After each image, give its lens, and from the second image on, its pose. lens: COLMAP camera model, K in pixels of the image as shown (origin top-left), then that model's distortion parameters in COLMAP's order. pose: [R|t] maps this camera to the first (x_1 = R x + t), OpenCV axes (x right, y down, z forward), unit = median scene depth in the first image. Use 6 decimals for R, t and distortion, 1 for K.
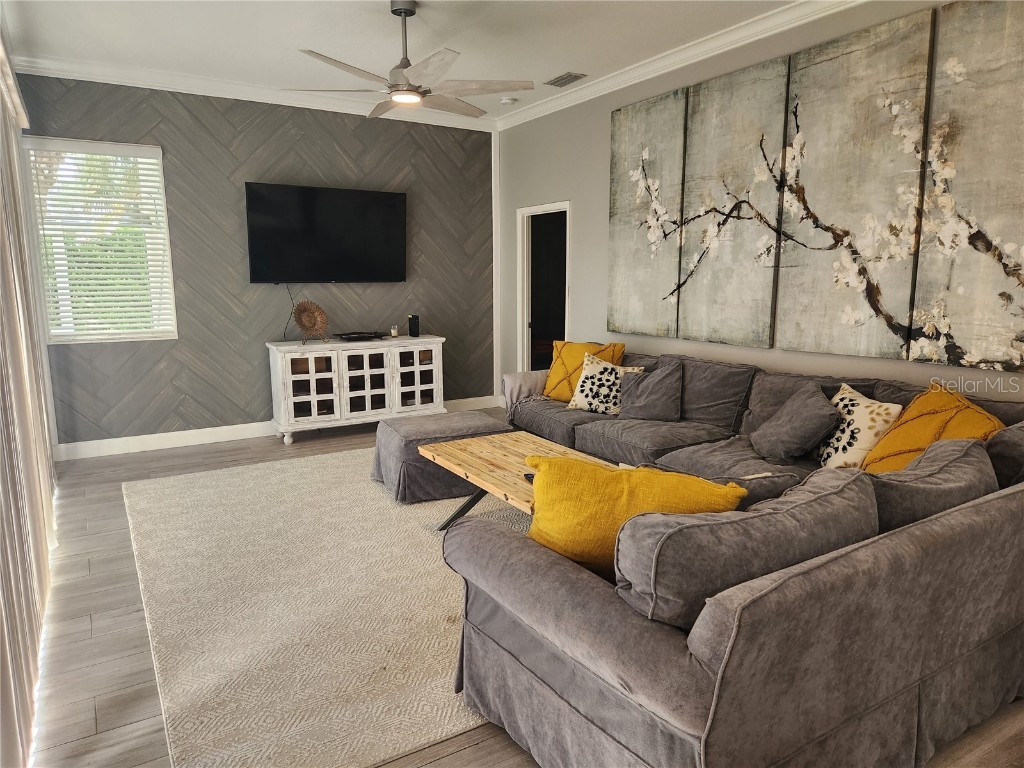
lens RADIAL K [[683.0, 0, 506.3], [0, 683.0, 391.2], [0, 0, 1]] dist [0.070189, -0.061056]
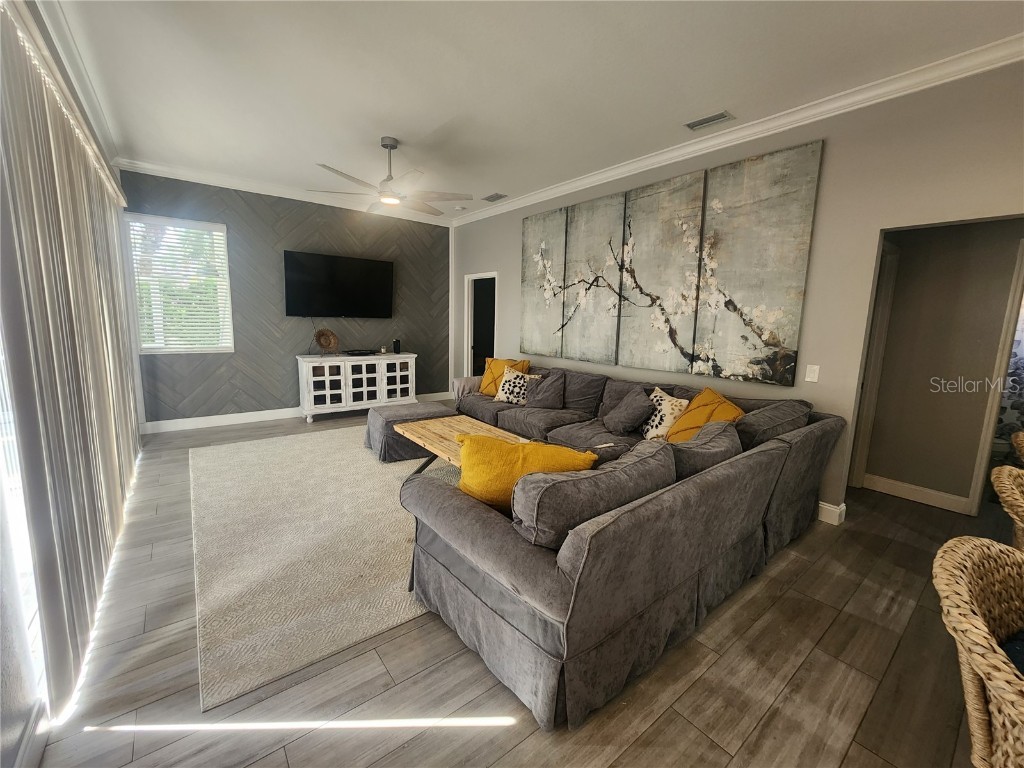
lens RADIAL K [[419.1, 0, 514.6], [0, 419.1, 381.2], [0, 0, 1]] dist [-0.007625, 0.000063]
pose [[0.992028, 0.012771, 0.125370, 0.021429], [-0.010456, 0.999763, -0.019105, -0.002245], [-0.125584, 0.017642, 0.991926, 0.042043]]
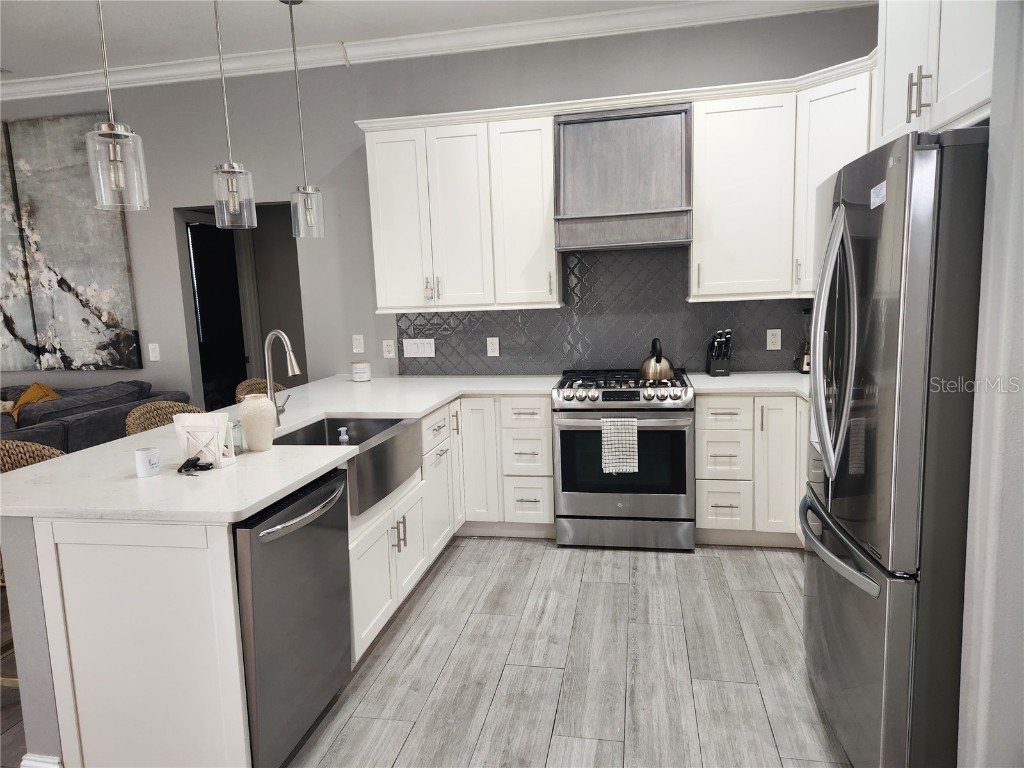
lens RADIAL K [[683.0, 0, 501.4], [0, 683.0, 382.1], [0, 0, 1]] dist [0.070189, -0.061056]
pose [[0.675517, -0.122556, 0.727088, 0.197746], [0.159222, 0.987070, 0.018449, 0.102975], [-0.719948, 0.103306, 0.686297, -0.623768]]
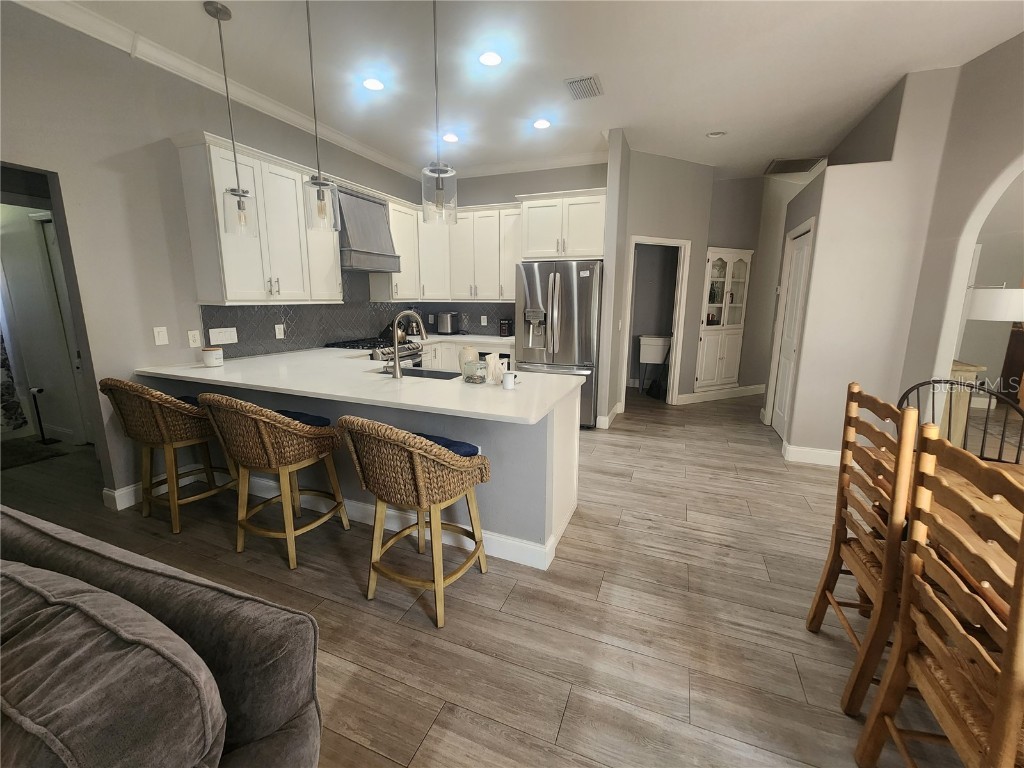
lens RADIAL K [[419.1, 0, 517.3], [0, 419.1, 382.2], [0, 0, 1]] dist [-0.007625, 0.000063]
pose [[-0.604827, -0.162112, 0.779682, -0.104969], [0.125132, 0.947553, 0.294085, -0.055267], [-0.786464, 0.275434, -0.552820, 0.388667]]
